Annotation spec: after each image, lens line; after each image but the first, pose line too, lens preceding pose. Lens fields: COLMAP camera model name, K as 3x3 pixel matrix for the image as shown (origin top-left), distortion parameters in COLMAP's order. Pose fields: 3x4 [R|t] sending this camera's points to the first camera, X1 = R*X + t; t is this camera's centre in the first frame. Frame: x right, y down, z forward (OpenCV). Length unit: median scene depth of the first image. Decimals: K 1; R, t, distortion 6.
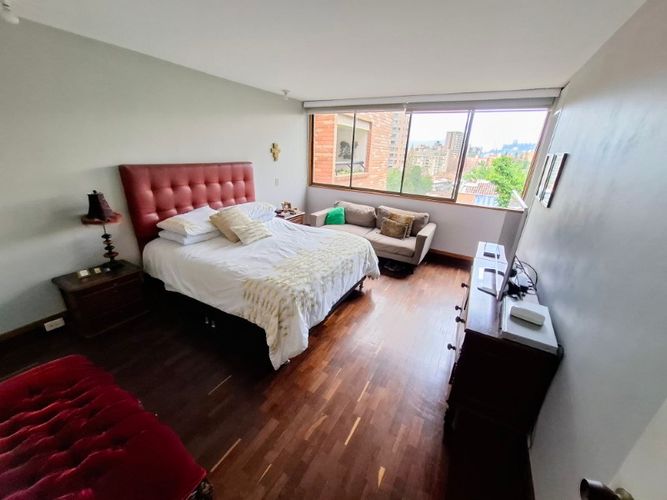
lens RADIAL K [[267.6, 0, 333.5], [0, 267.6, 250.0], [0, 0, 1]] dist [0.000602, -0.000074]
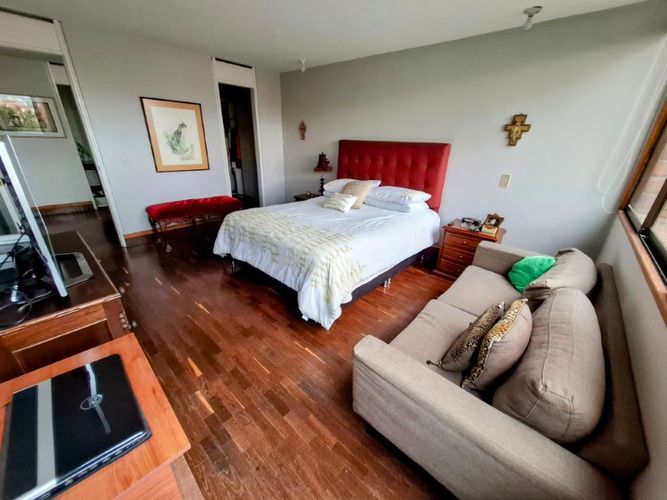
lens RADIAL K [[263.1, 0, 333.5], [0, 263.1, 250.0], [0, 0, 1]] dist [0.002520, -0.000303]
pose [[-0.229941, 0.333351, -0.914333, 0.525200], [-0.384545, 0.831933, 0.400017, -0.235136], [0.894009, 0.443582, -0.063107, 0.834485]]
